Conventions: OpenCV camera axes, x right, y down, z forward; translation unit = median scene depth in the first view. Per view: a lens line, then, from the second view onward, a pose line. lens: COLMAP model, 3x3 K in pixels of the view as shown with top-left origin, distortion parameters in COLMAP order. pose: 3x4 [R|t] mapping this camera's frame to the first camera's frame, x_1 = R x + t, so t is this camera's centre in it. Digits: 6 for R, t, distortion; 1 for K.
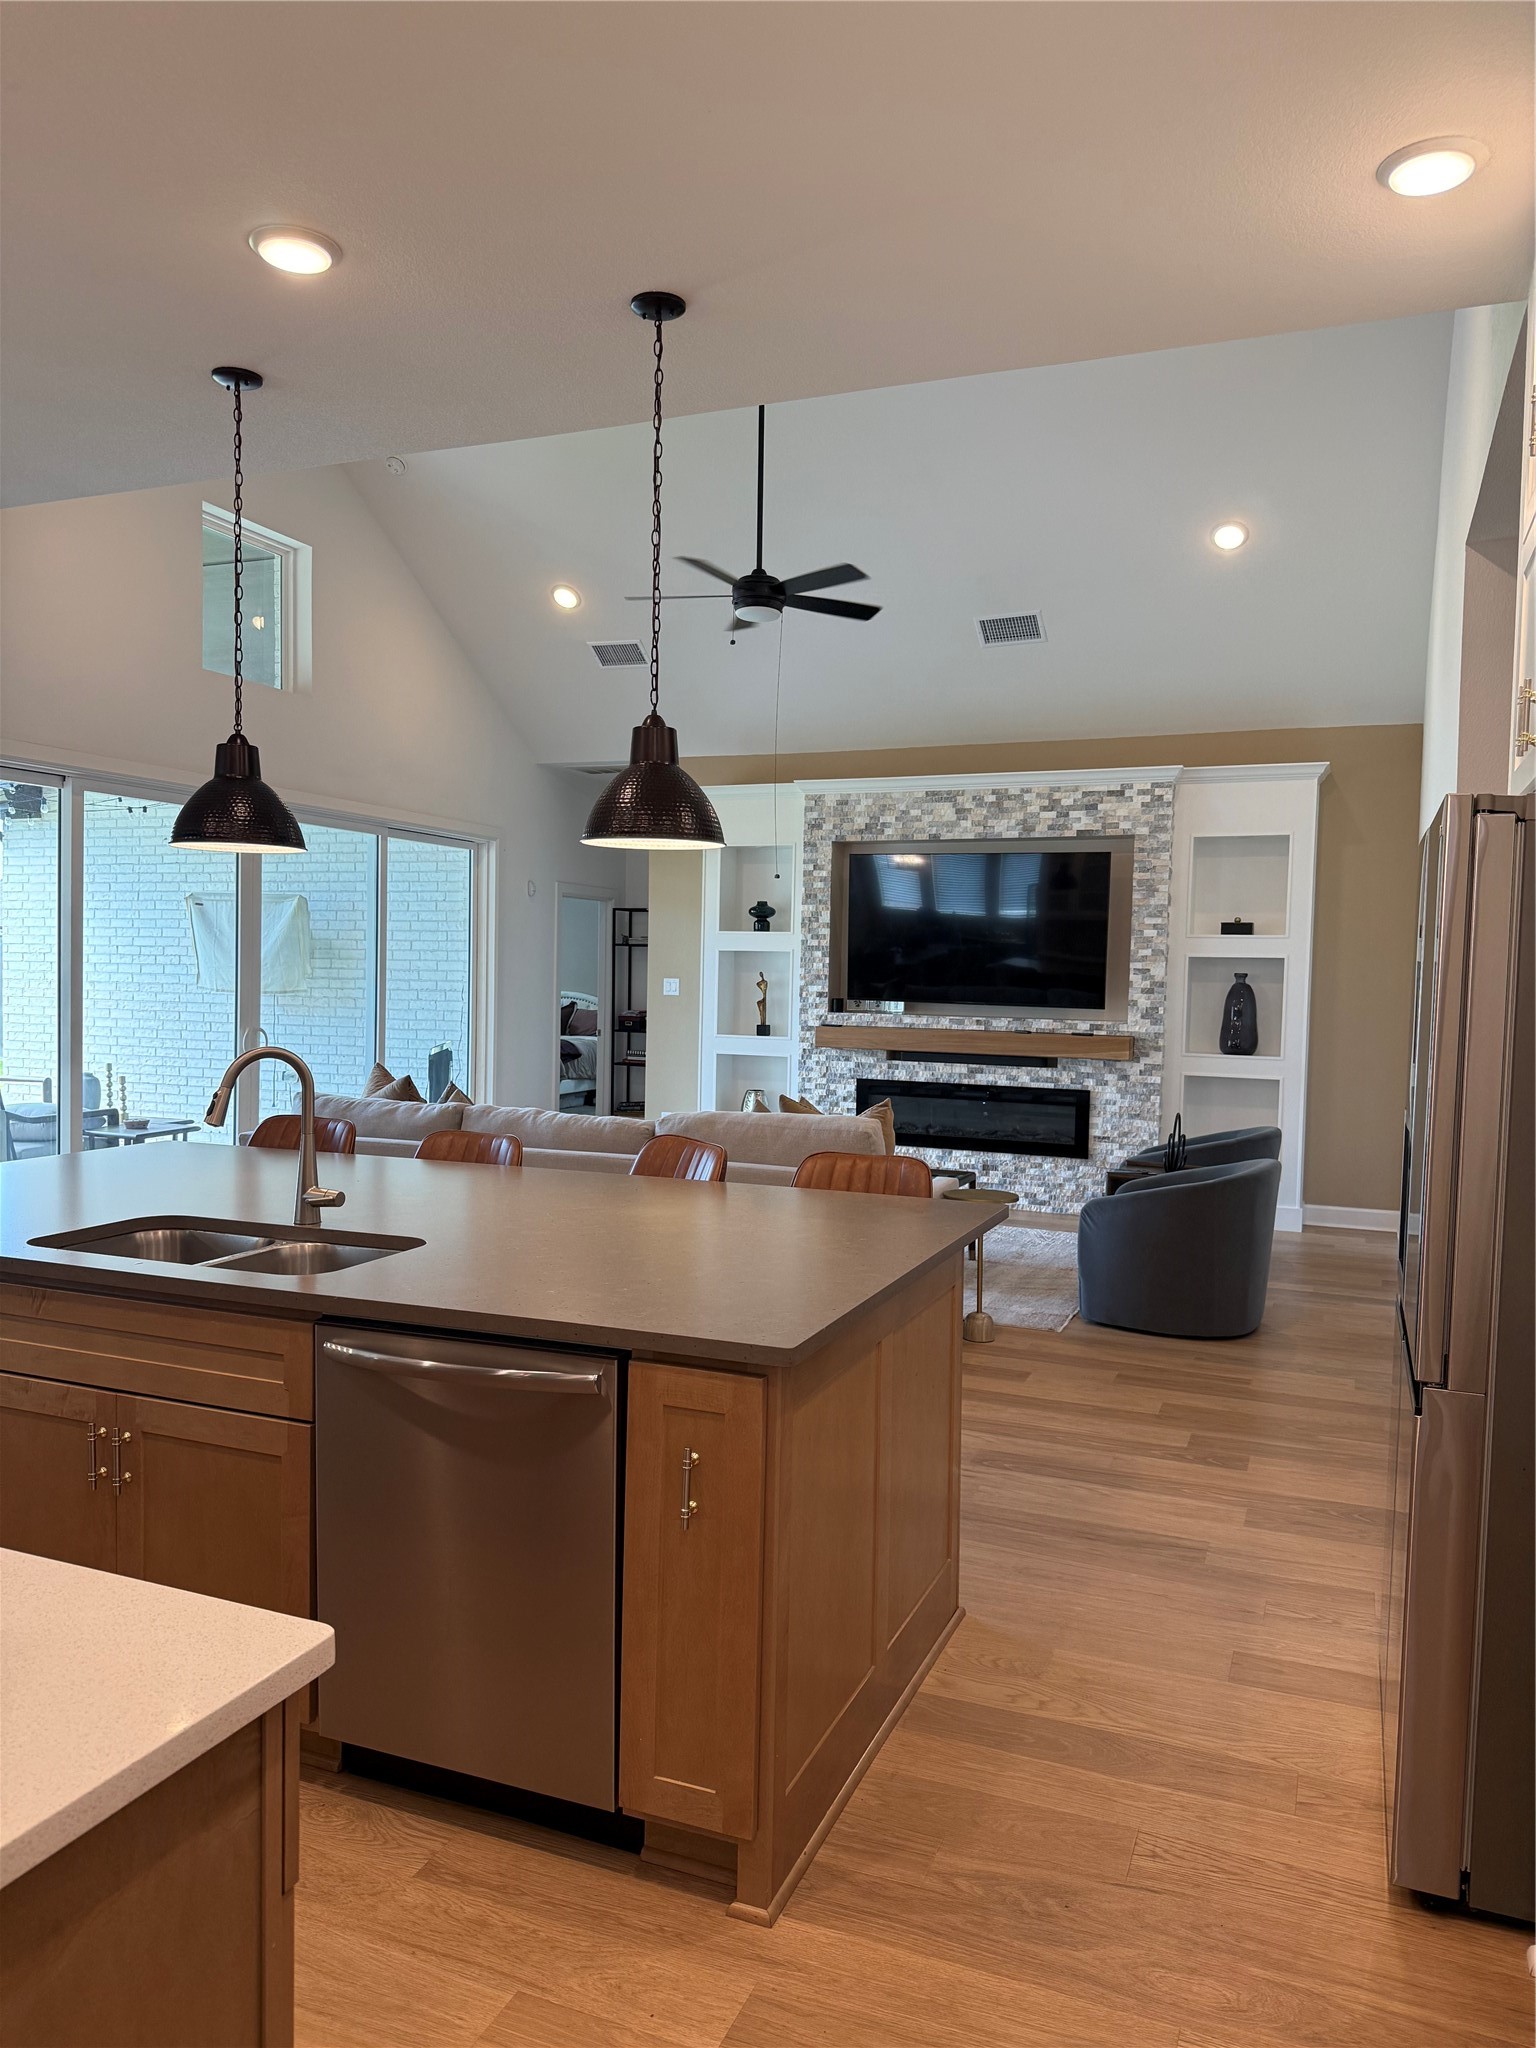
lens RADIAL K [[1407.9, 0, 769.1], [0, 1407.9, 1025.5], [0, 0, 1]] dist [0.004289, -0.038544]
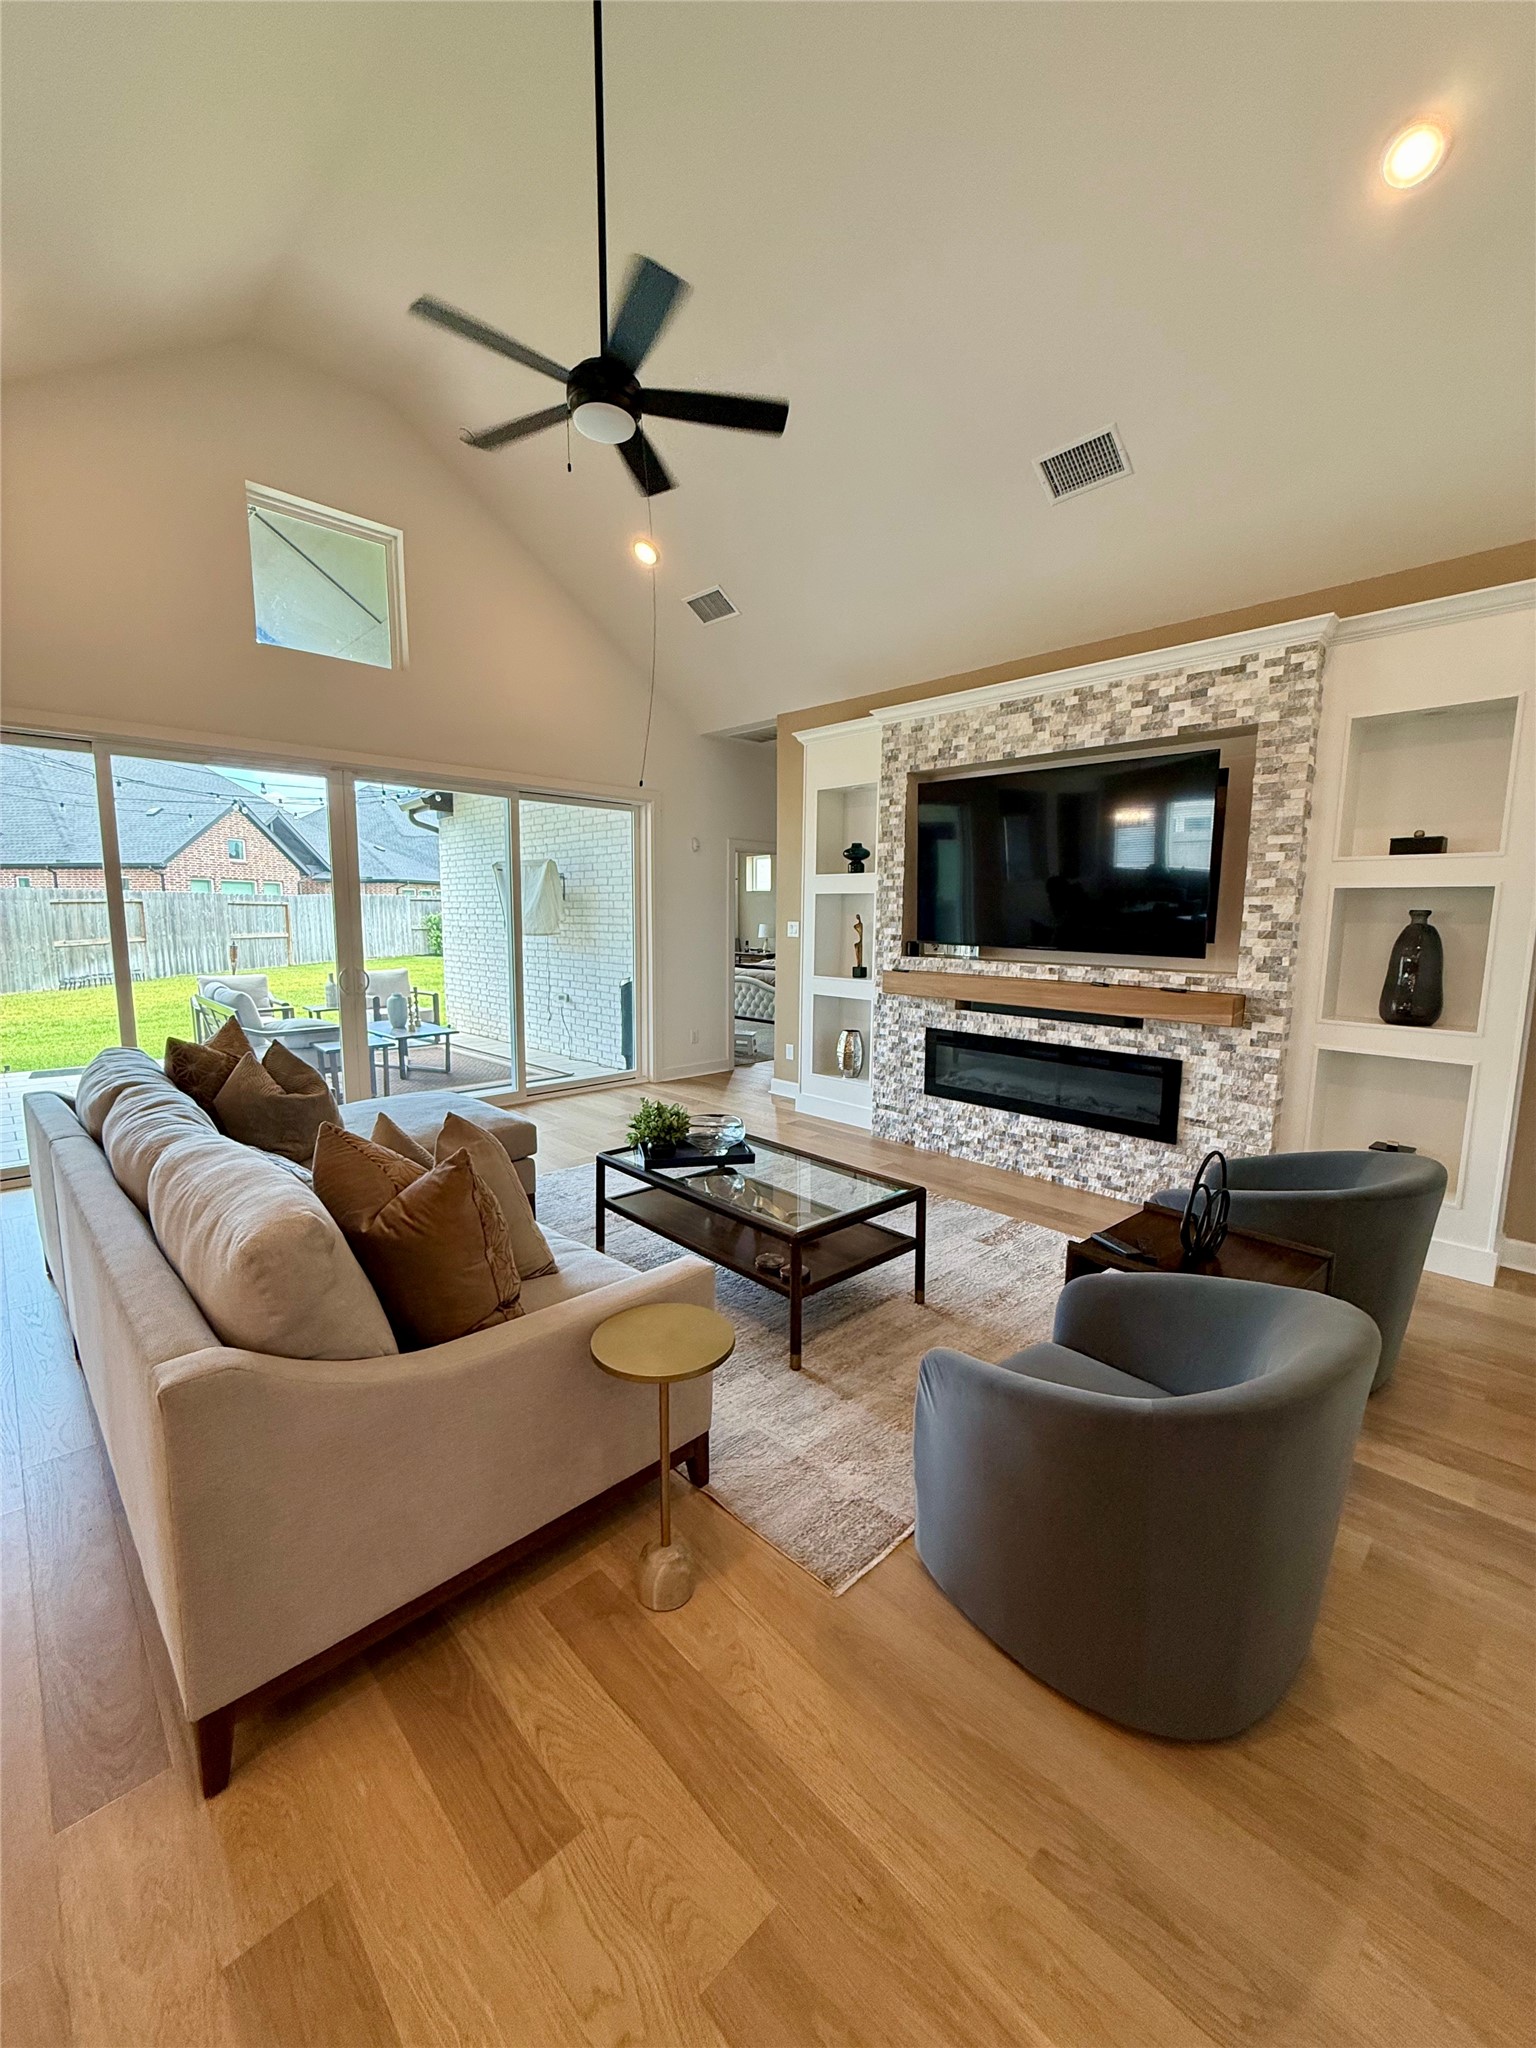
lens RADIAL K [[821.2, 0, 768.5], [0, 821.2, 1019.4], [0, 0, 1]] dist [-0.048449, 0.021913]
pose [[0.914149, 0.041408, -0.403258, 0.194844], [-0.008237, 0.996461, 0.083647, -0.013168], [0.405295, -0.073144, 0.911255, 0.481127]]
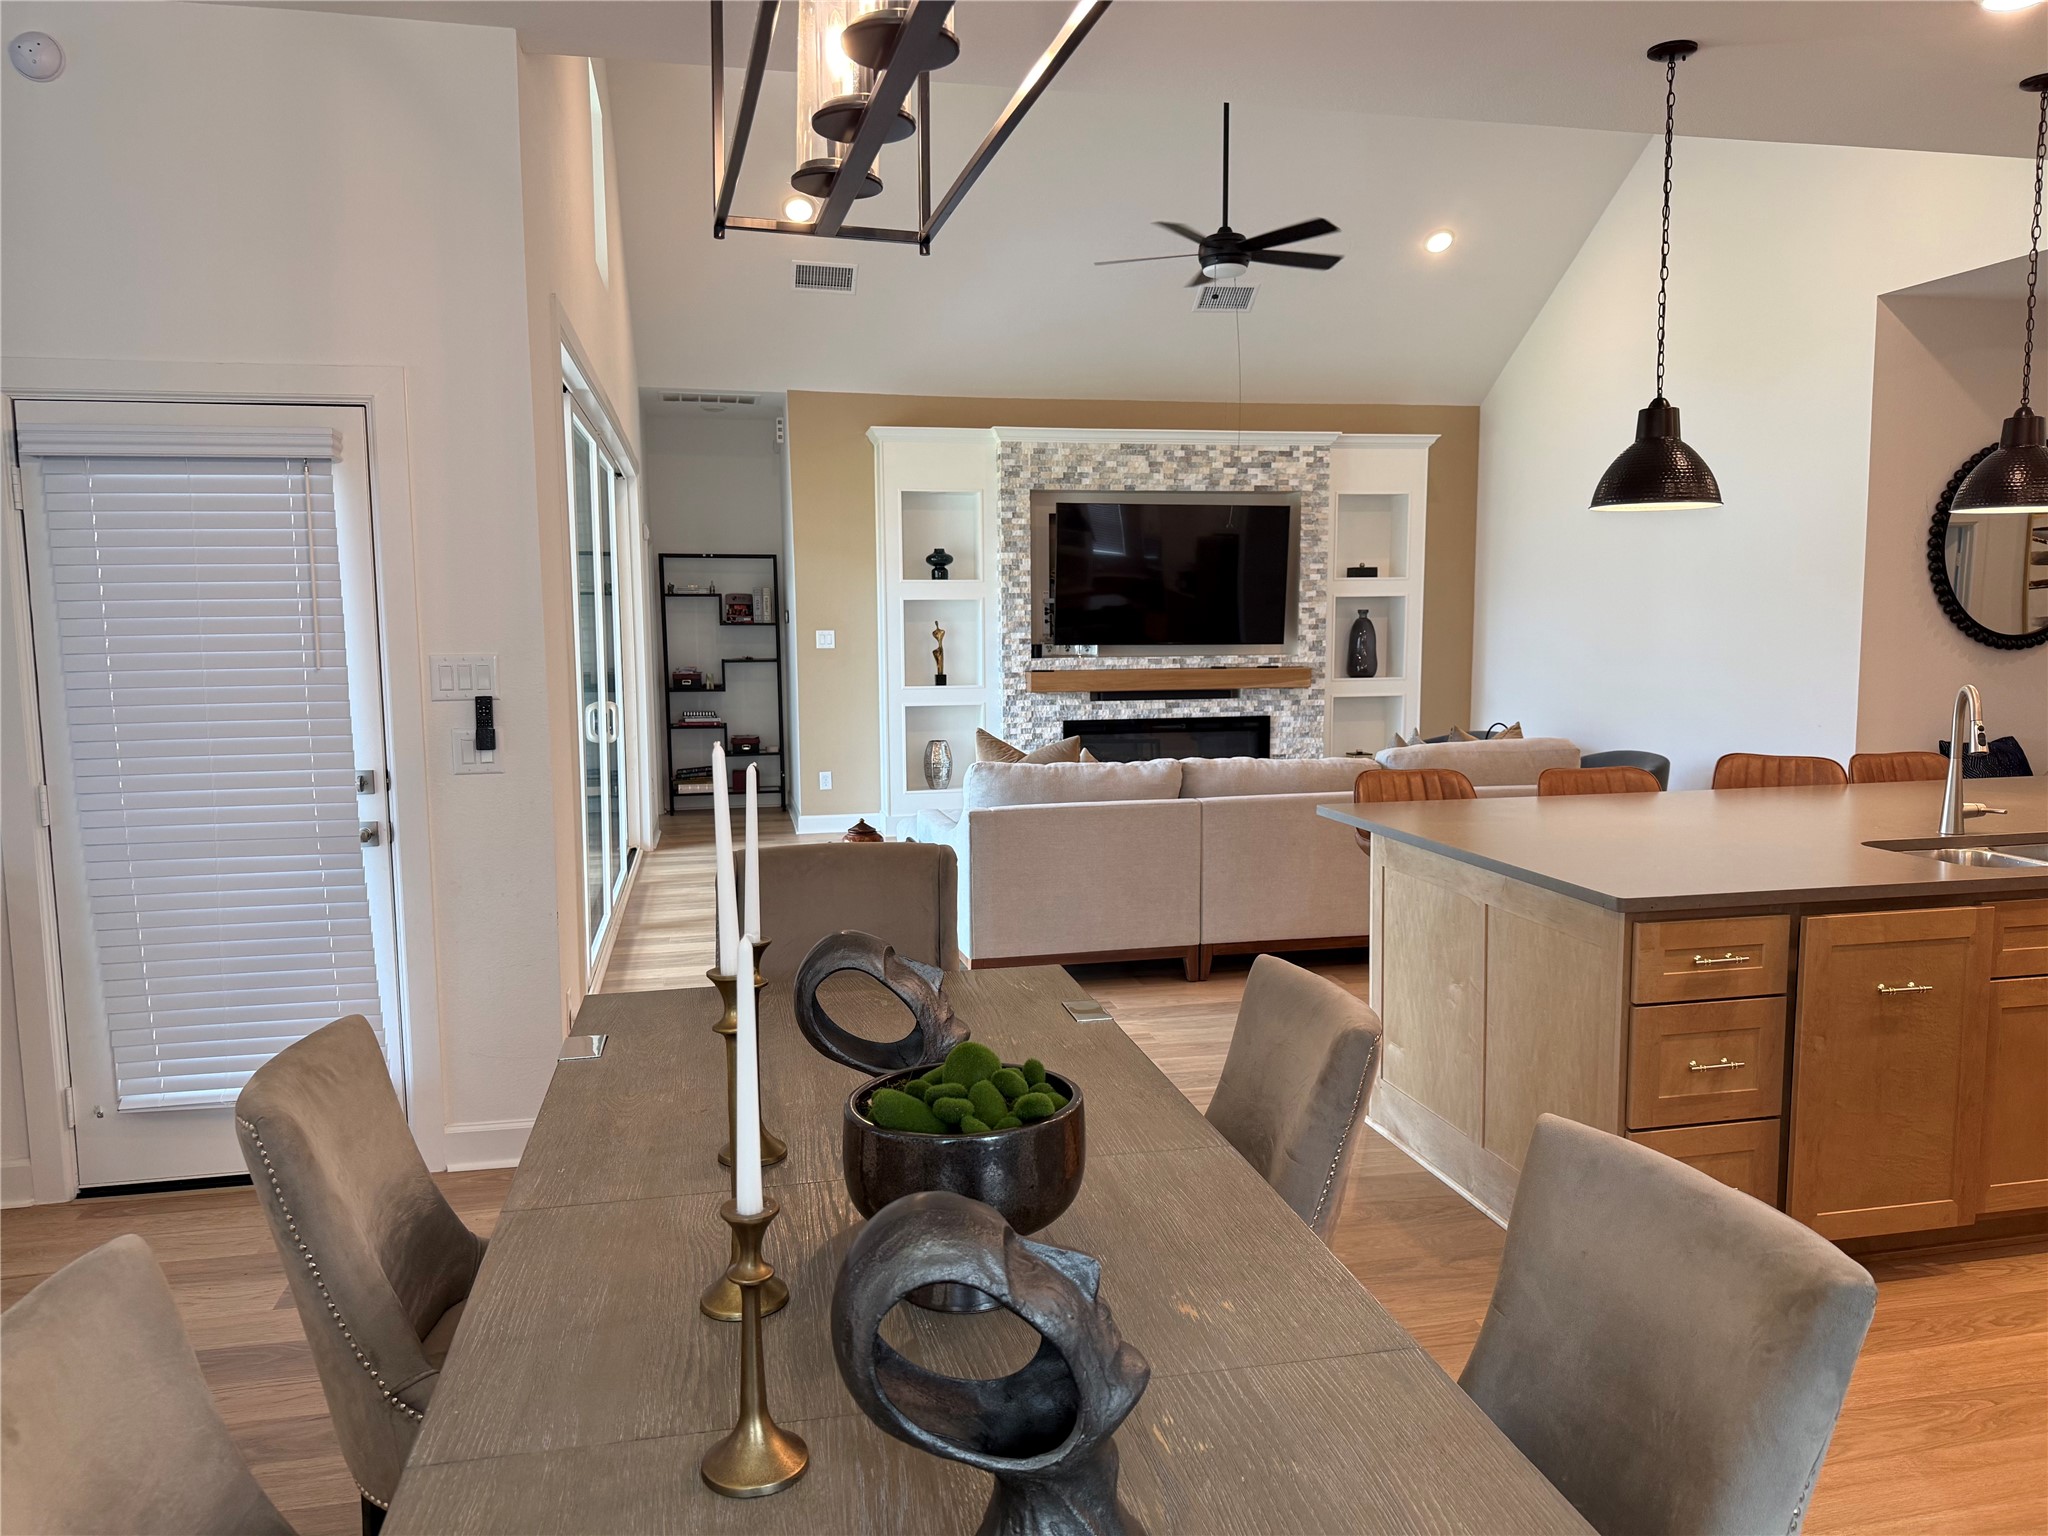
lens RADIAL K [[1407.9, 0, 1028.5], [0, 1407.9, 780.6], [0, 0, 1]] dist [0.004289, -0.038544]
pose [[0.821324, -0.093866, 0.562686, -0.574663], [0.047813, 0.994226, 0.096065, -0.020583], [-0.568455, -0.051997, 0.821070, 0.163154]]
